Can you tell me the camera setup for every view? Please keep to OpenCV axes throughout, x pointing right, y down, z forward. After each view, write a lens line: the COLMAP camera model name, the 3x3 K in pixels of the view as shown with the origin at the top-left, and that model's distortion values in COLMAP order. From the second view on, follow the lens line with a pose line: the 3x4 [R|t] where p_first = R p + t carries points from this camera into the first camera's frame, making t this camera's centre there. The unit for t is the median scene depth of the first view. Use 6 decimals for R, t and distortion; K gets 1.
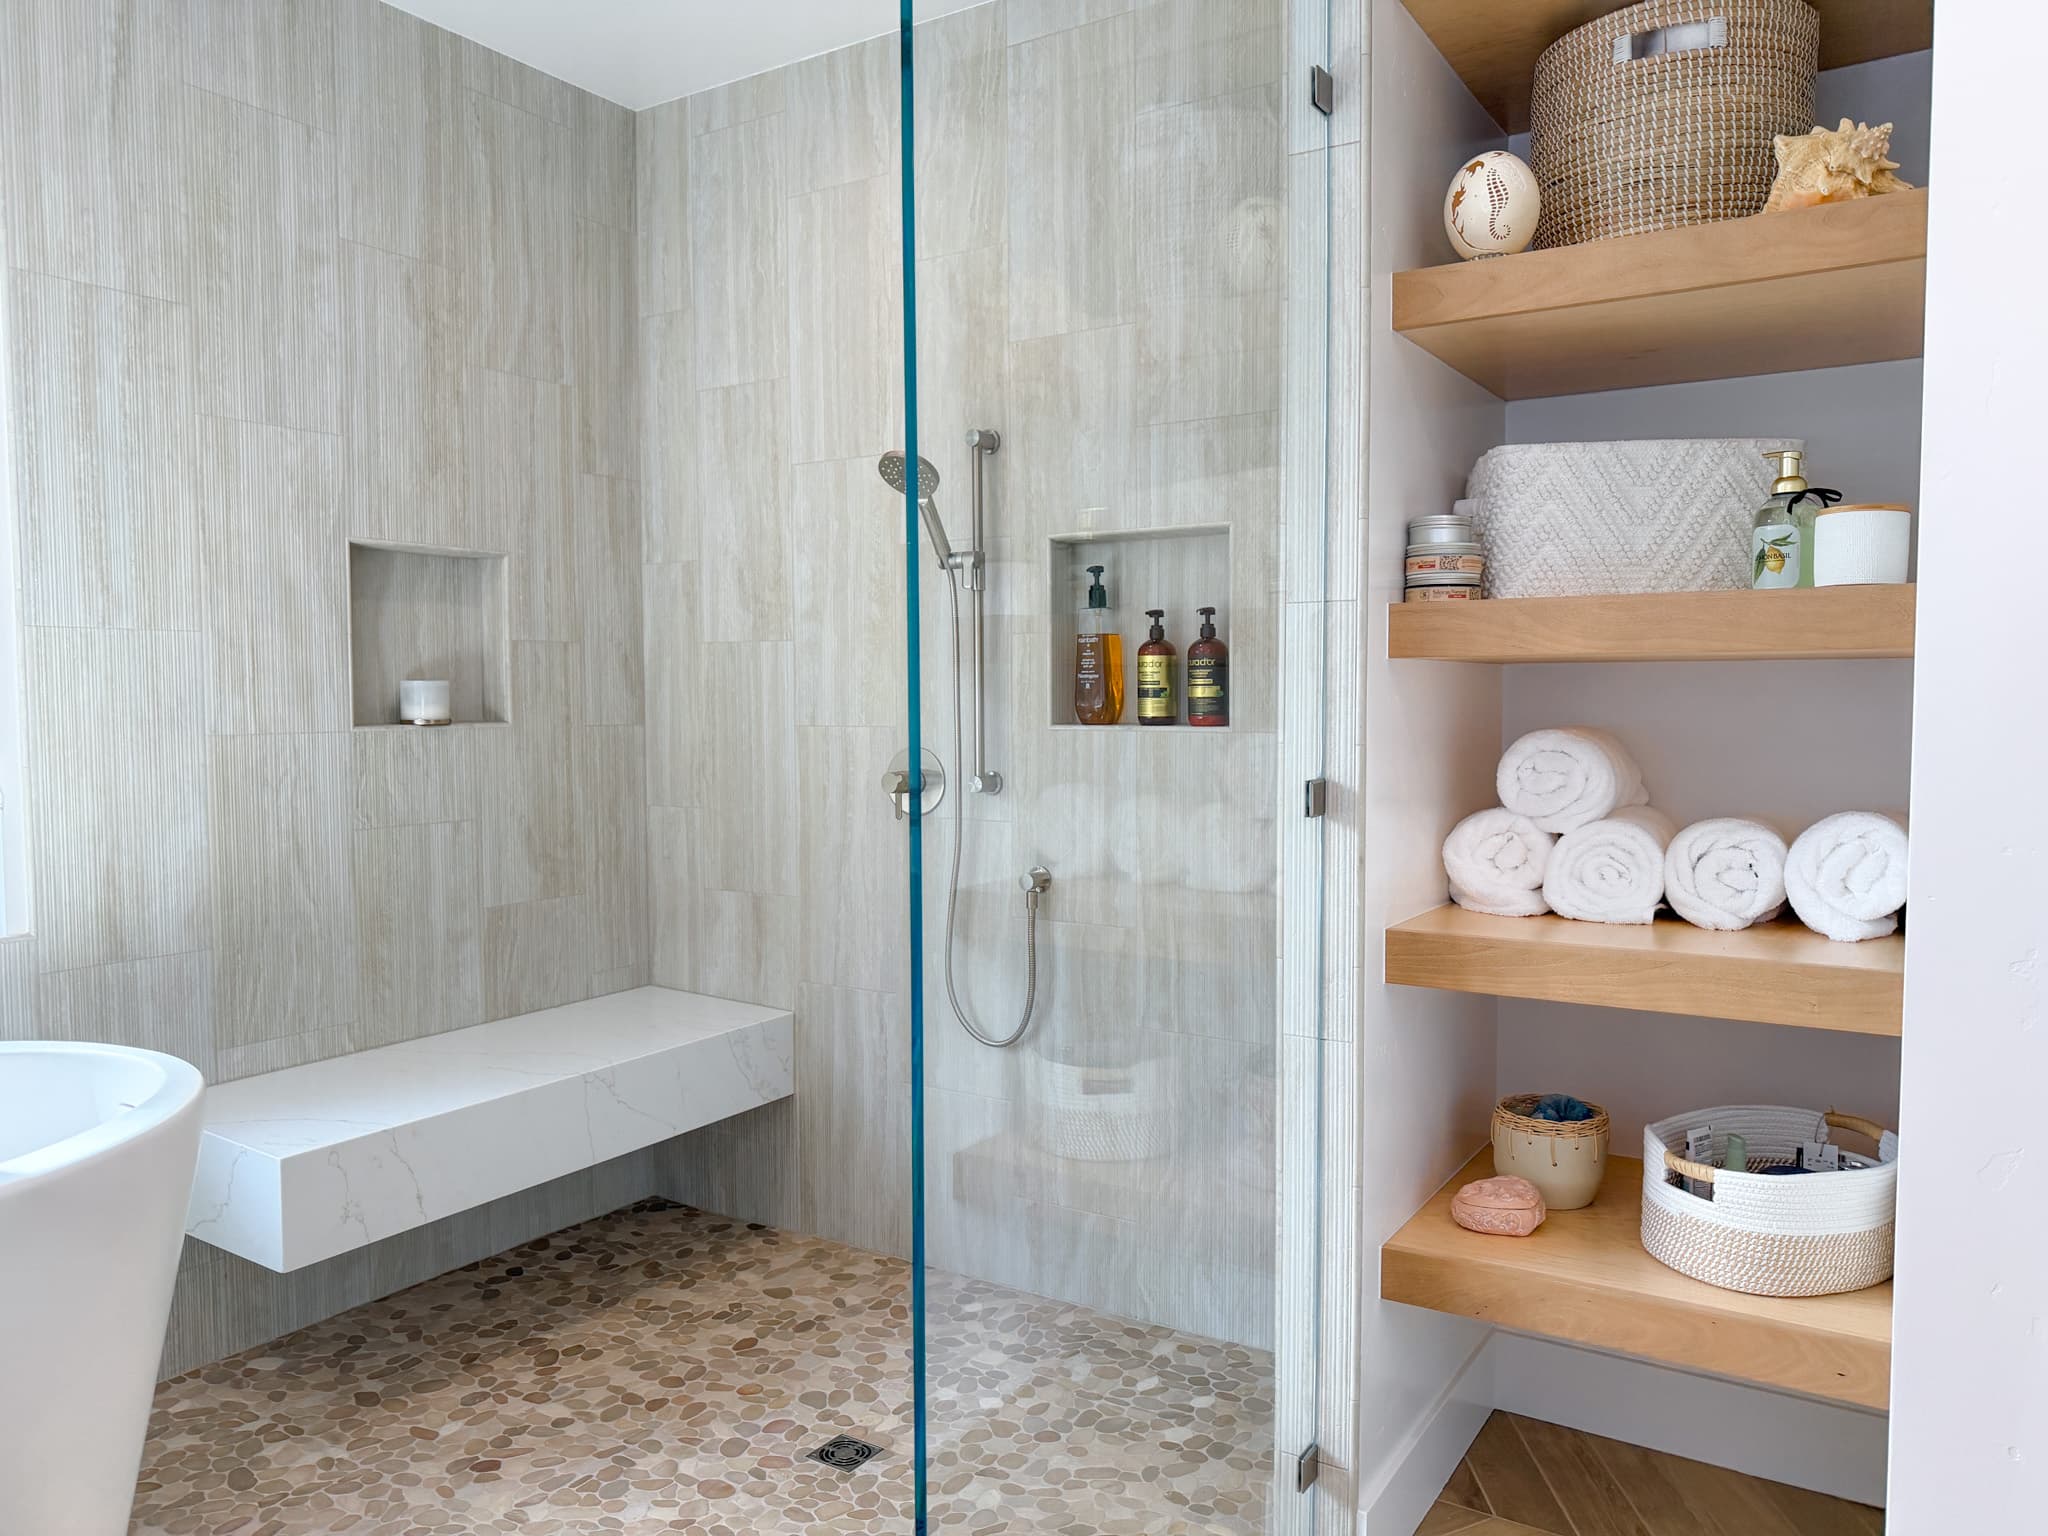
lens RADIAL K [[1466.8, 0, 1047.5], [0, 1466.8, 769.7], [0, 0, 1]] dist [-0.007259, -0.006339]
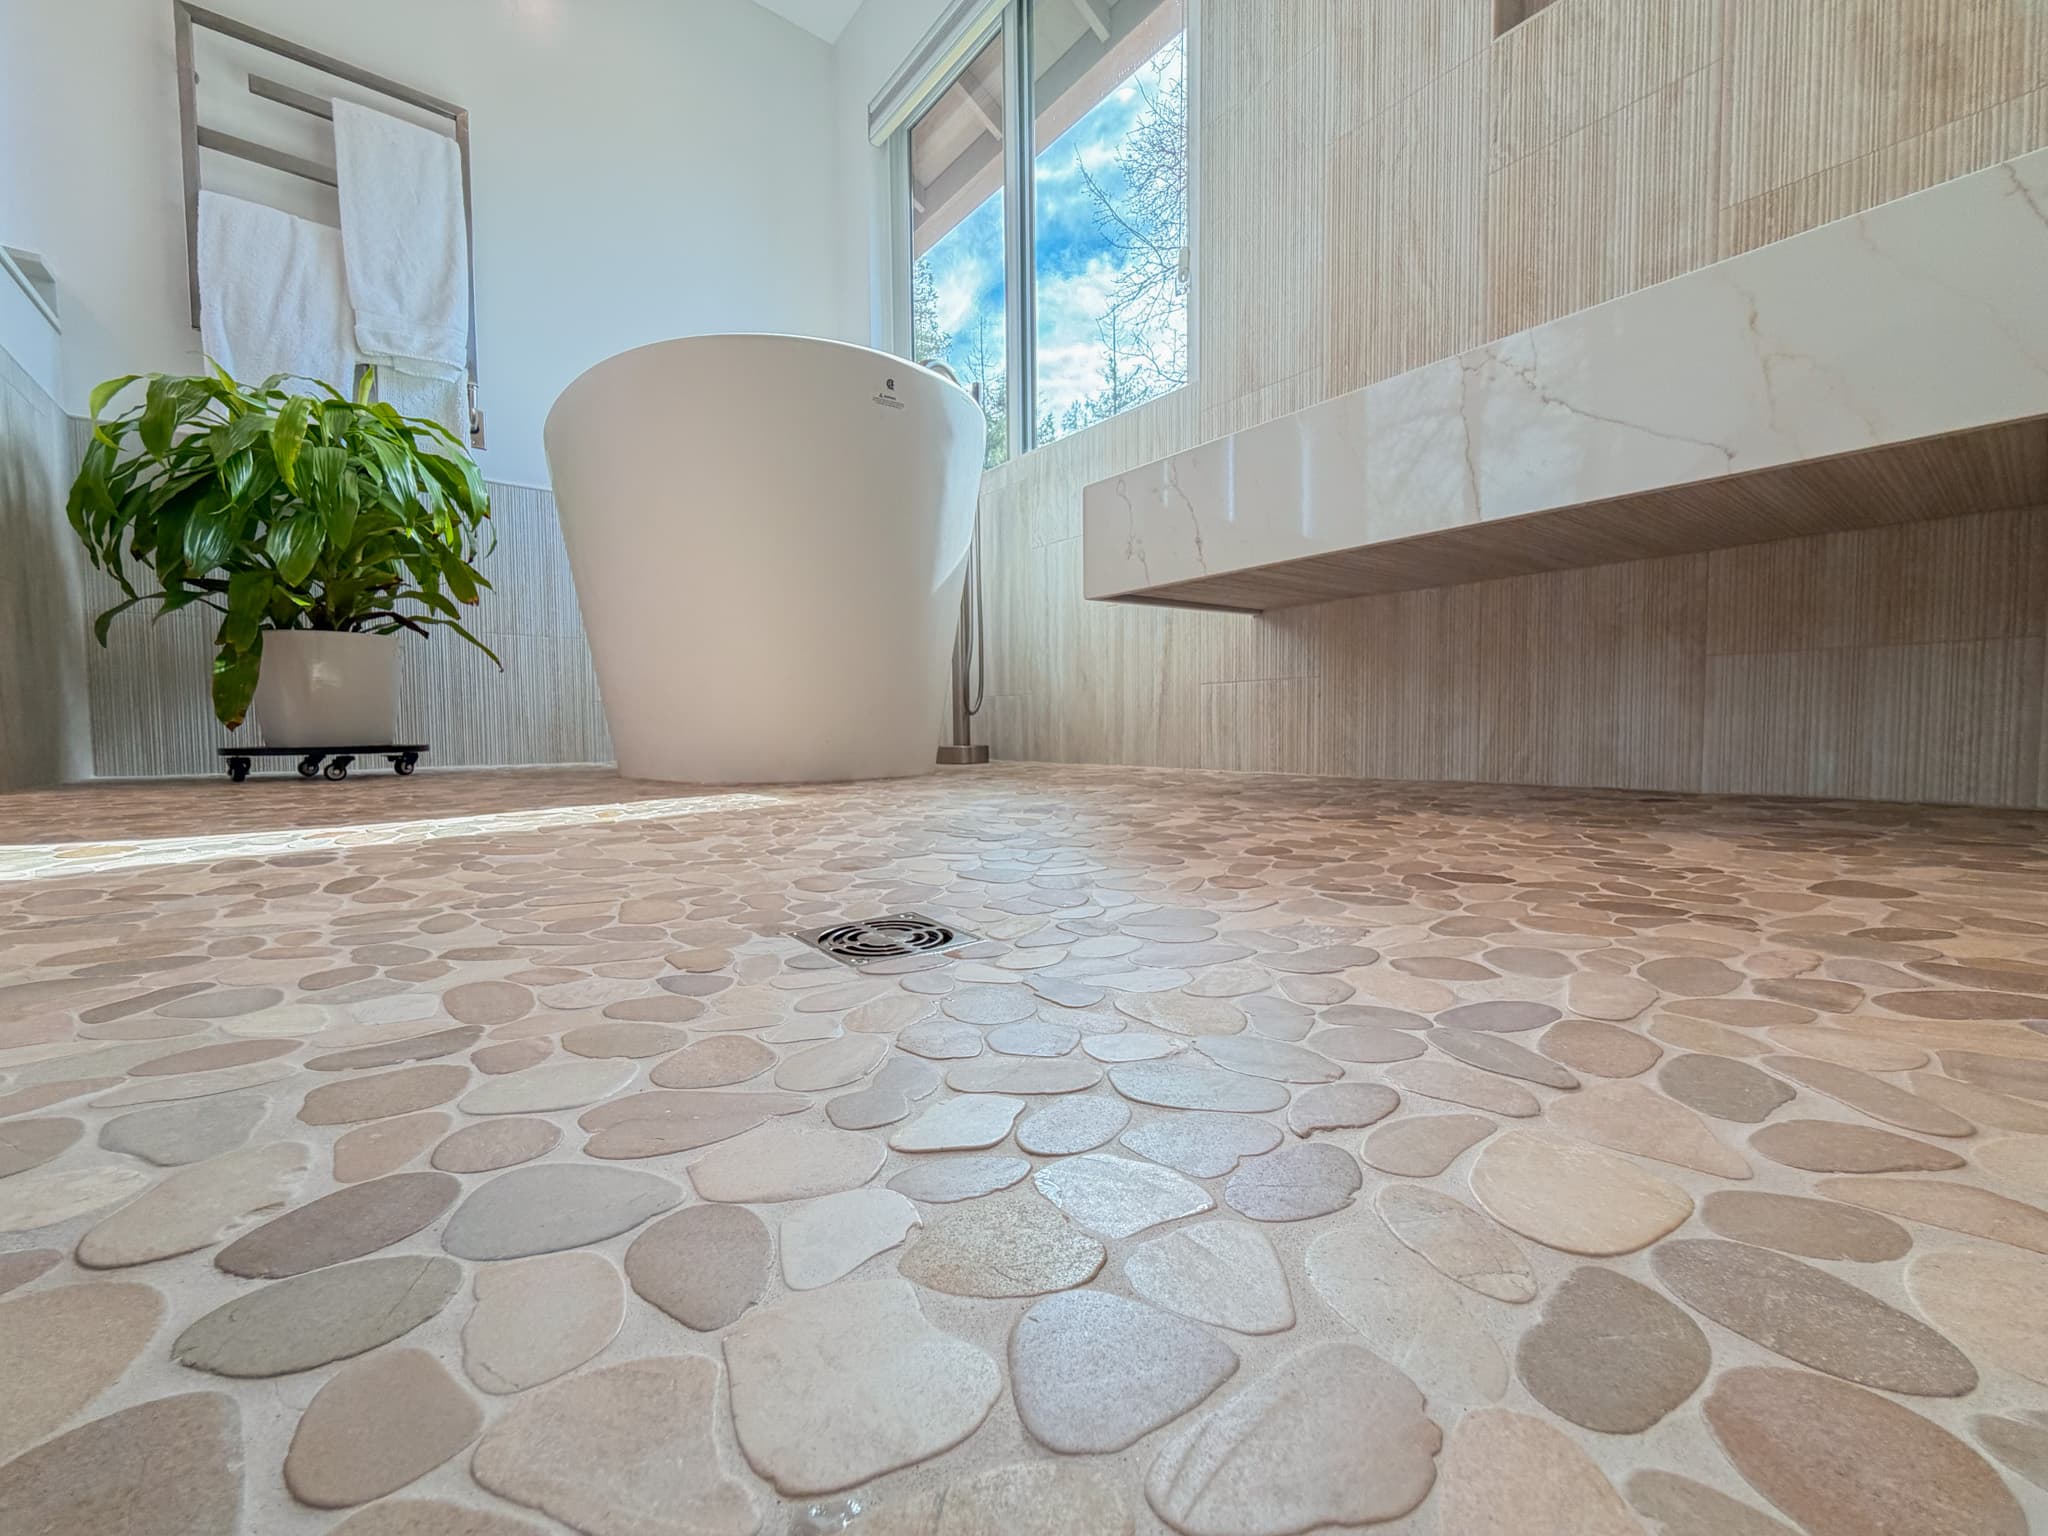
lens RADIAL K [[818.0, 0, 1034.2], [0, 818.0, 762.0], [0, 0, 1]] dist [-0.001432, -0.000065]
pose [[-0.328103, 0.045259, -0.943557, 0.046158], [-0.041632, 0.997188, 0.062309, 0.361931], [0.943724, 0.059726, -0.325297, 0.981727]]
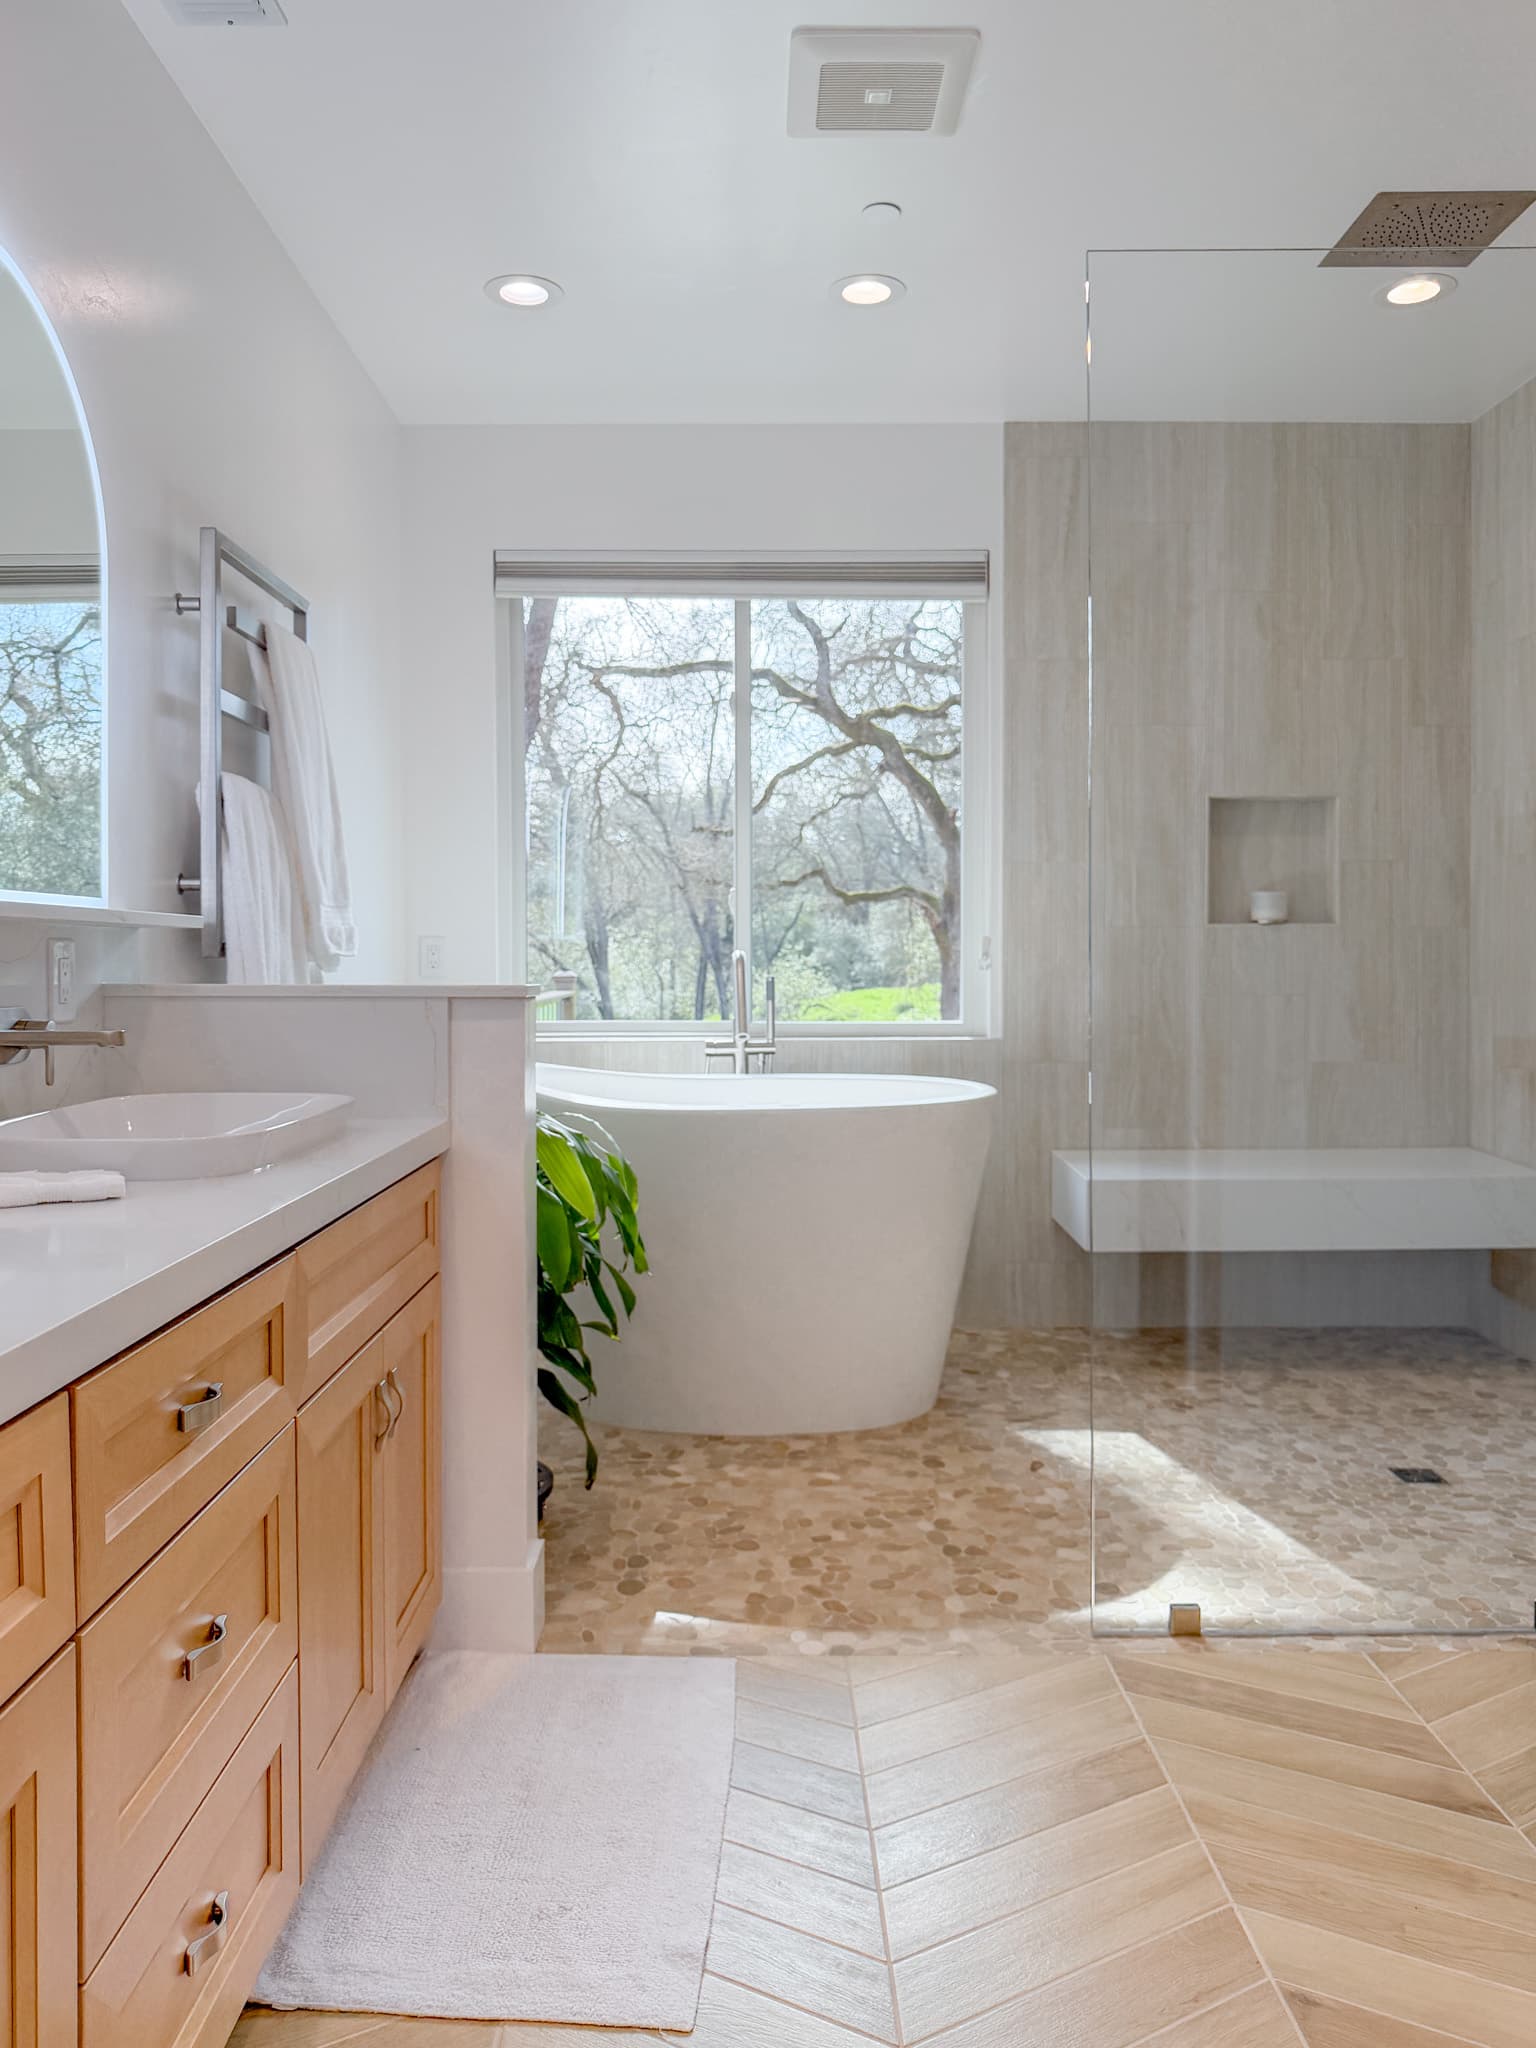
lens RADIAL K [[1501.6, 0, 733.8], [0, 1501.6, 969.8], [0, 0, 1]] dist [0.005027, -0.079711]
pose [[0.517295, 0.007278, -0.855776, 0.591692], [-0.044200, 0.998857, -0.018223, 0.067975], [0.854665, 0.047252, 0.517025, -0.180804]]
